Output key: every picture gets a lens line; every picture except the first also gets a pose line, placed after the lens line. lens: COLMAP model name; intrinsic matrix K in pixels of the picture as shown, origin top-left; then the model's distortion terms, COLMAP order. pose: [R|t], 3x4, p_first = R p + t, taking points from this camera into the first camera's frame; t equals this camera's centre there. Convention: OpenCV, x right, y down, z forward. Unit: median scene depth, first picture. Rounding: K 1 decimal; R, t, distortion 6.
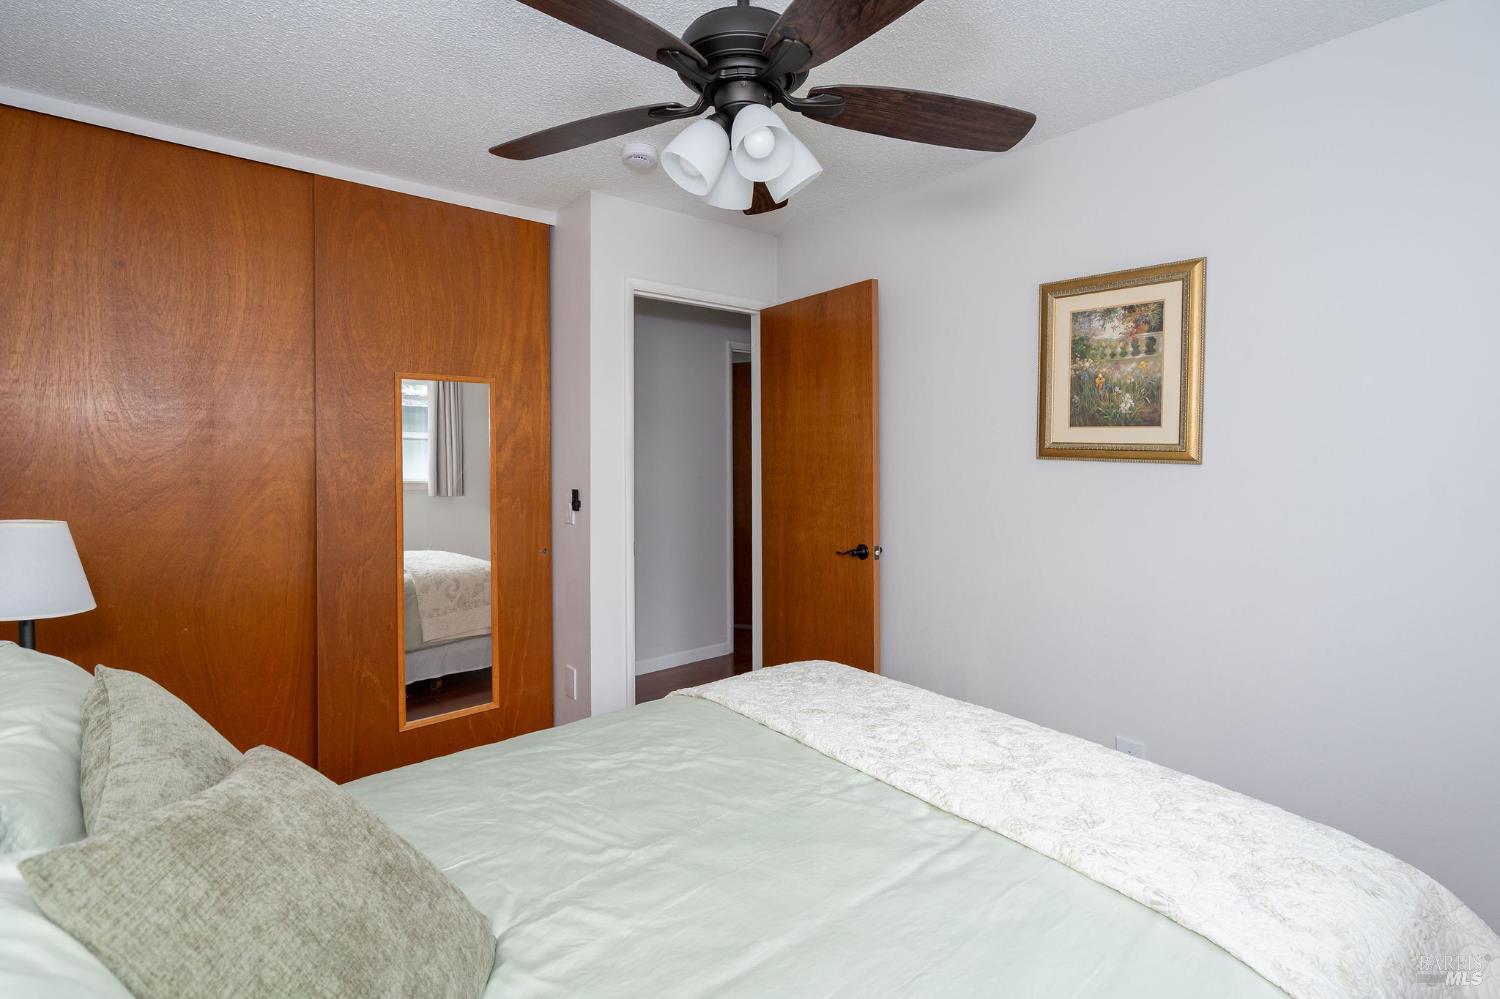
lens RADIAL K [[695.3, 0, 774.8], [0, 695.3, 464.1], [0, 0, 1]] dist [0.000779, 0.000139]
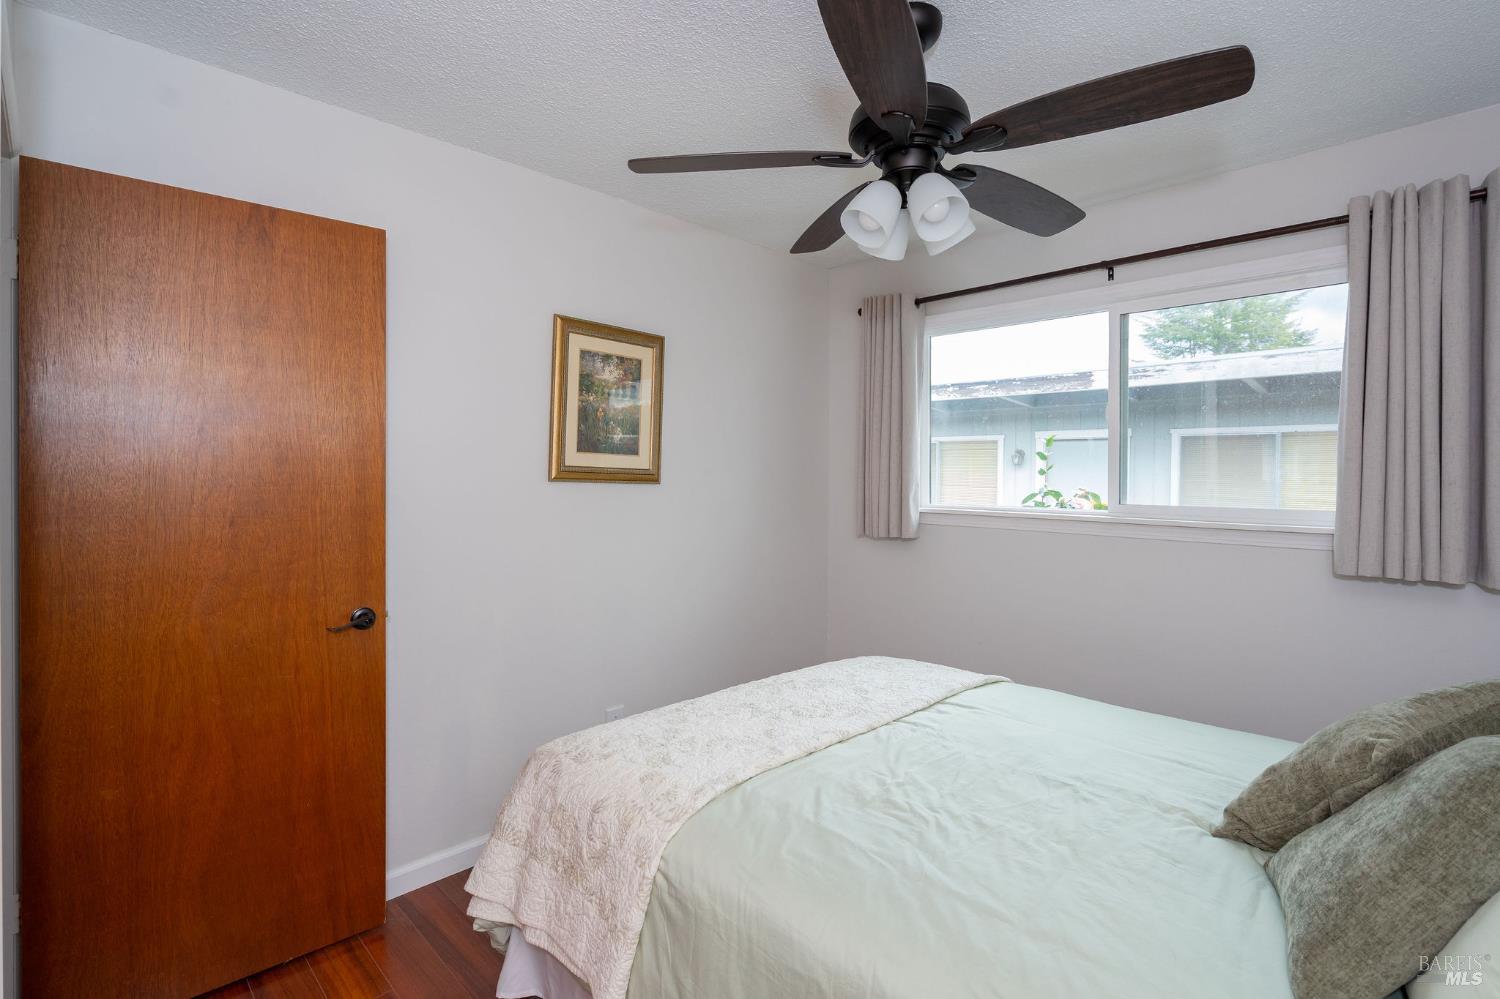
lens RADIAL K [[689.8, 0, 742.5], [0, 689.8, 484.9], [0, 0, 1]] dist [-0.000834, 0.000019]
pose [[-0.039497, -0.021231, 0.998994, -0.702591], [0.008068, 0.999735, 0.021566, -0.023288], [-0.999187, 0.008912, -0.039315, 0.801573]]
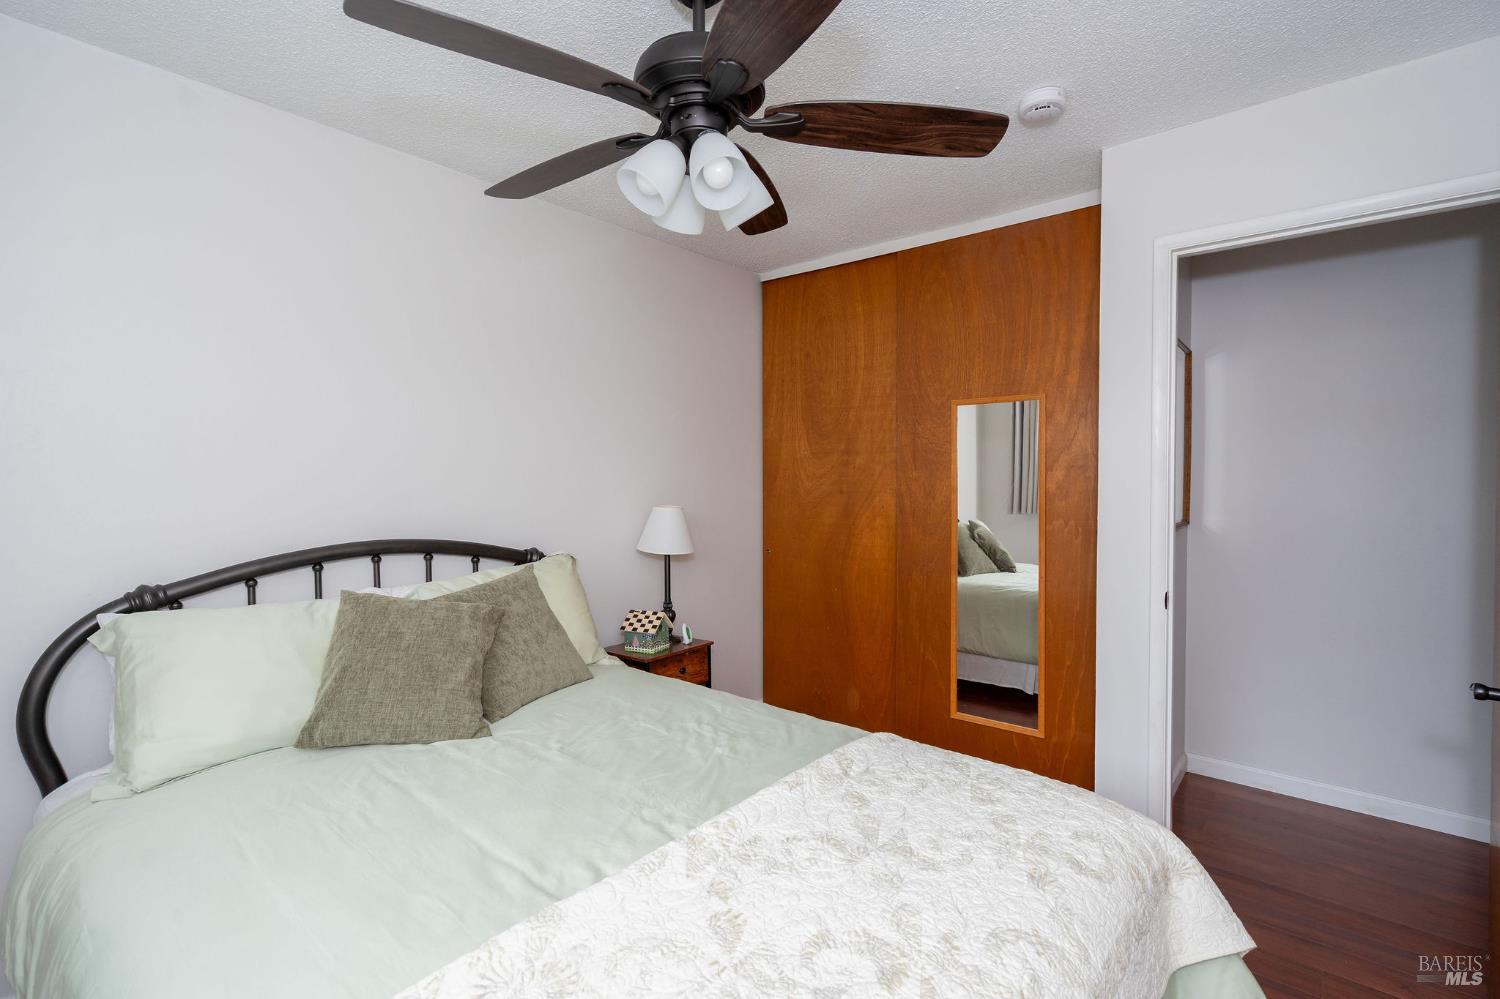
lens RADIAL K [[711.8, 0, 750.0], [0, 711.8, 499.5], [0, 0, 1]] dist [-0.004380, -0.000188]
pose [[0.140047, 0.038315, -0.989403, 0.615331], [-0.013977, 0.999228, 0.036717, -0.010343], [0.990046, 0.008687, 0.140474, 0.566013]]
